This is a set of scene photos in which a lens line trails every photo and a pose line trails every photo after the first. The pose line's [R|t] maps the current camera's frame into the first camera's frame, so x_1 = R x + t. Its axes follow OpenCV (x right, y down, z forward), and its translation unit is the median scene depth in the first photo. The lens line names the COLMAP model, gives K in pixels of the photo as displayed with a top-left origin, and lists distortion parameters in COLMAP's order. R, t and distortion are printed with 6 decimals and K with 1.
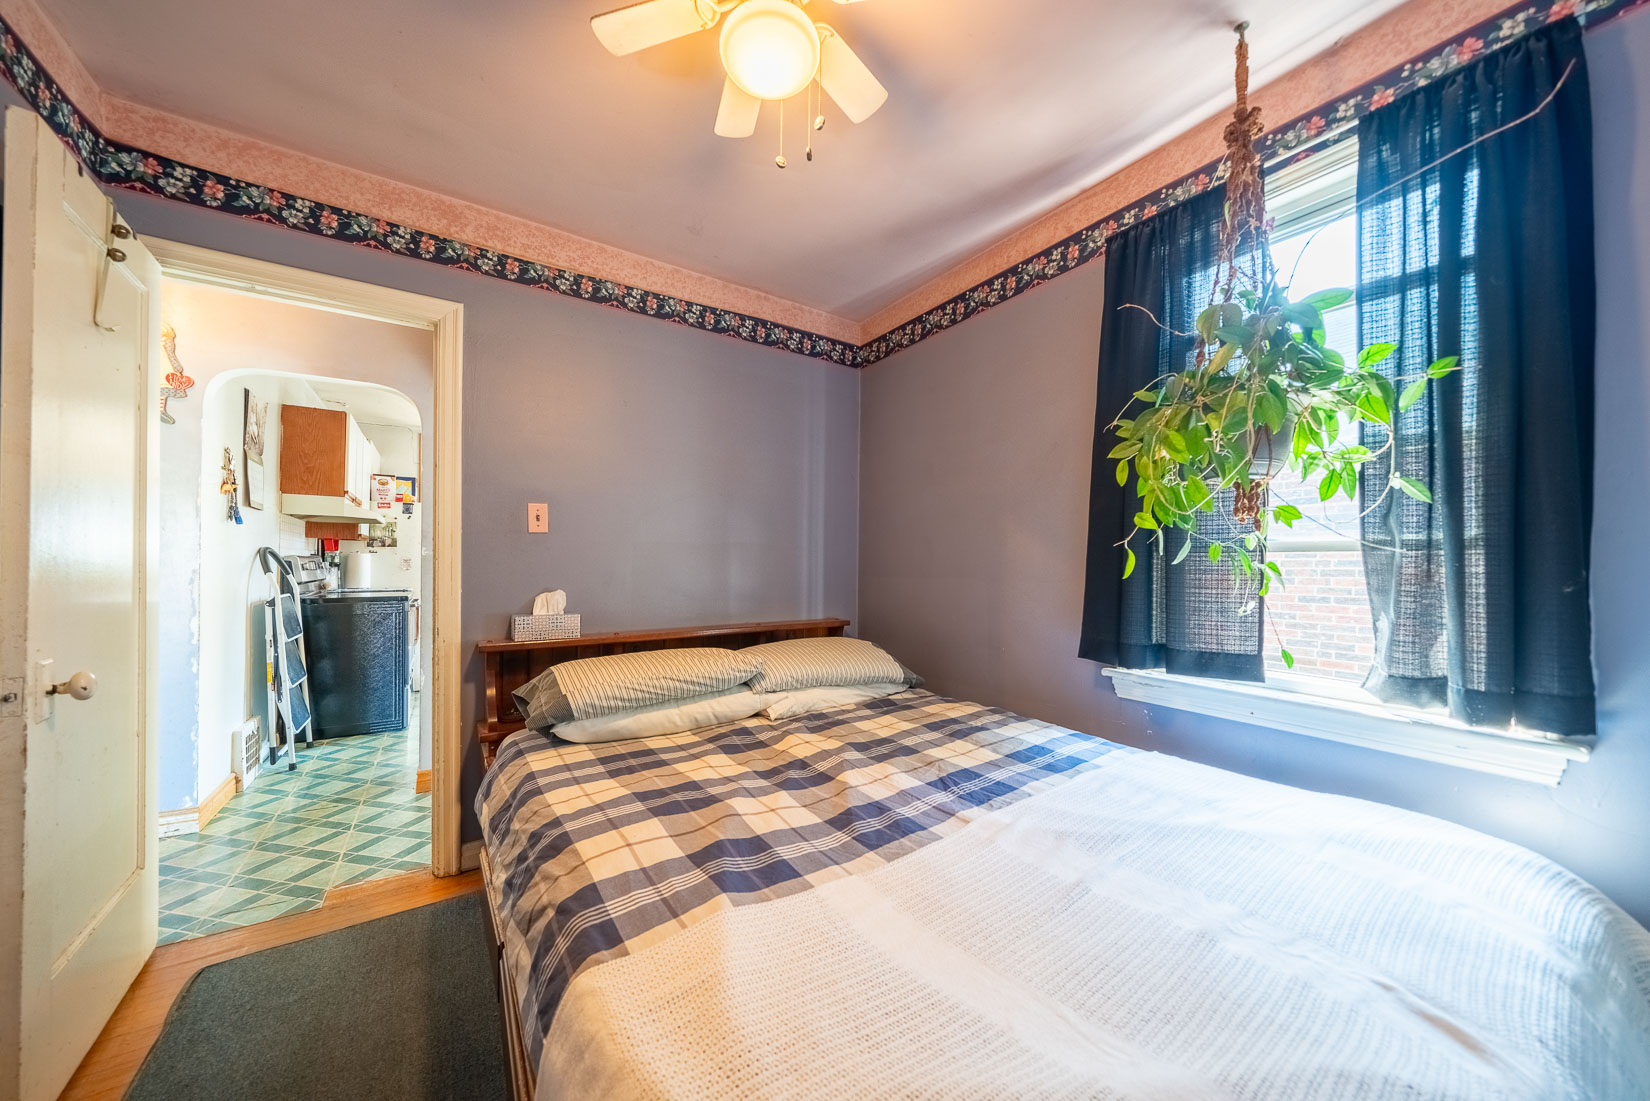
lens RADIAL K [[553.1, 0, 824.8], [0, 553.1, 562.6], [0, 0, 1]] dist [0.000041, 0.000012]
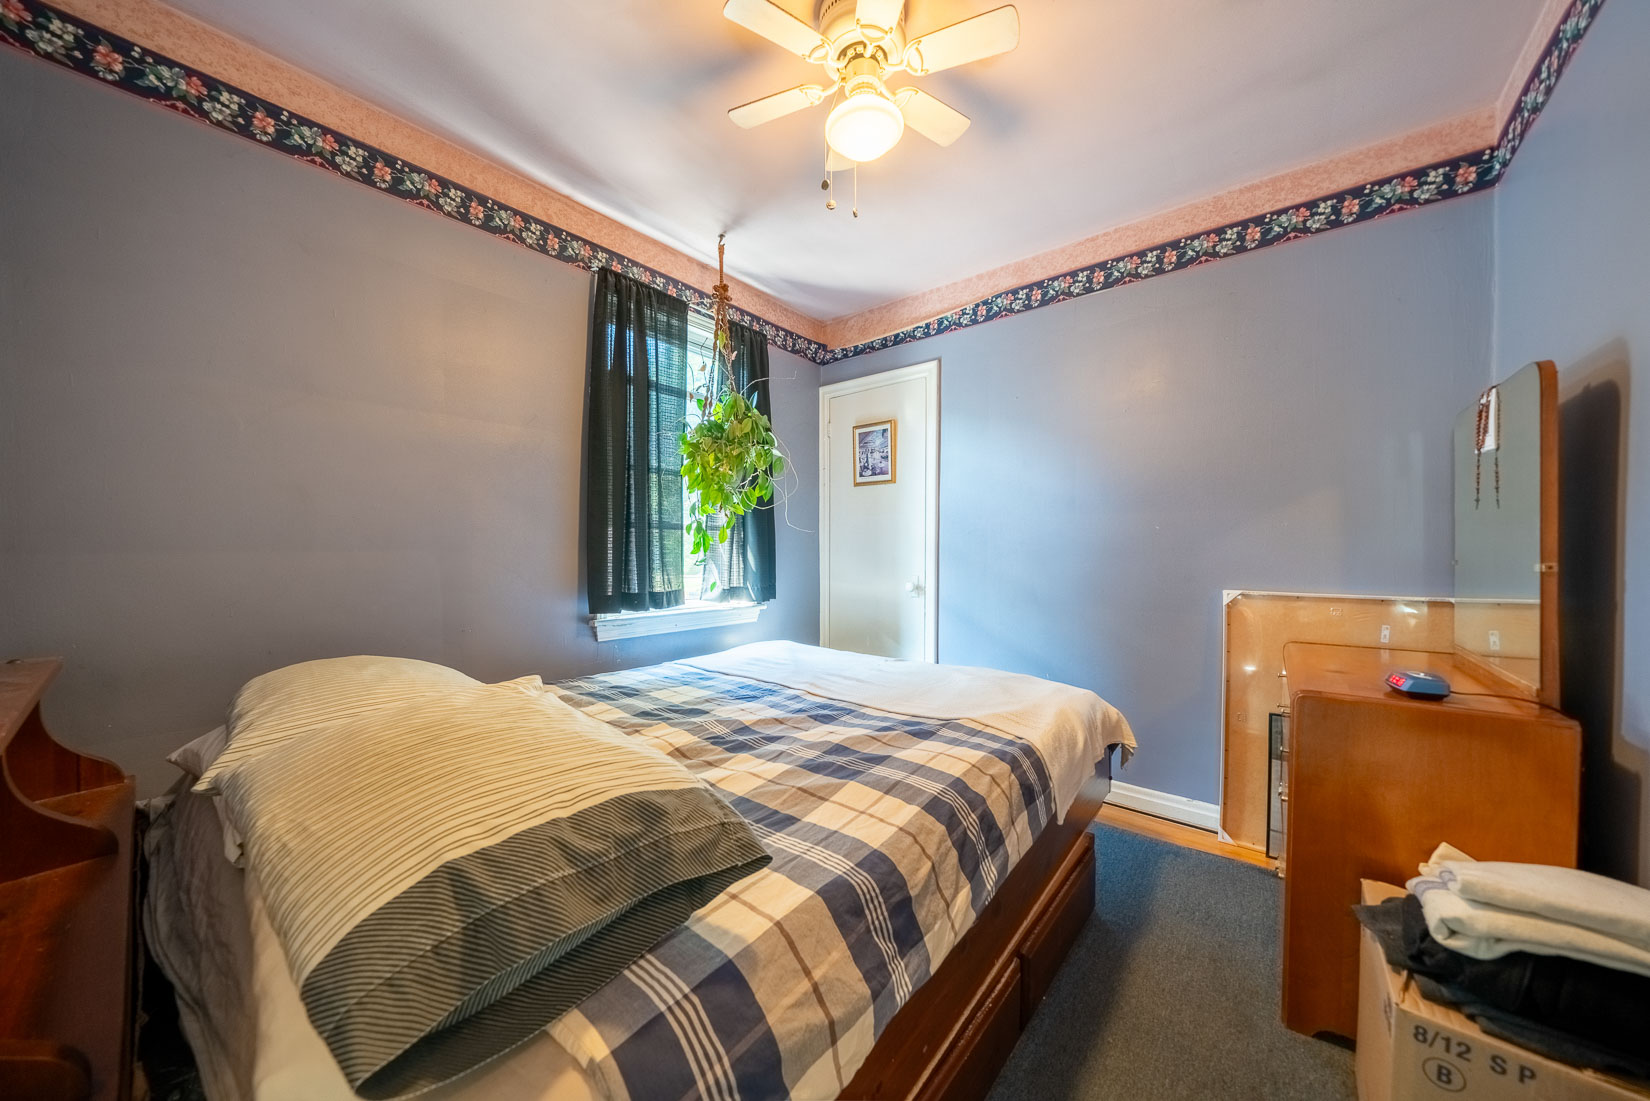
lens RADIAL K [[553.1, 0, 822.3], [0, 553.1, 549.8], [0, 0, 1]] dist [0.000041, 0.000012]
pose [[-0.261169, -0.013010, 0.965205, -0.819212], [-0.012044, 0.999875, 0.010219, 0.019715], [-0.965218, -0.008957, -0.261293, 0.867542]]
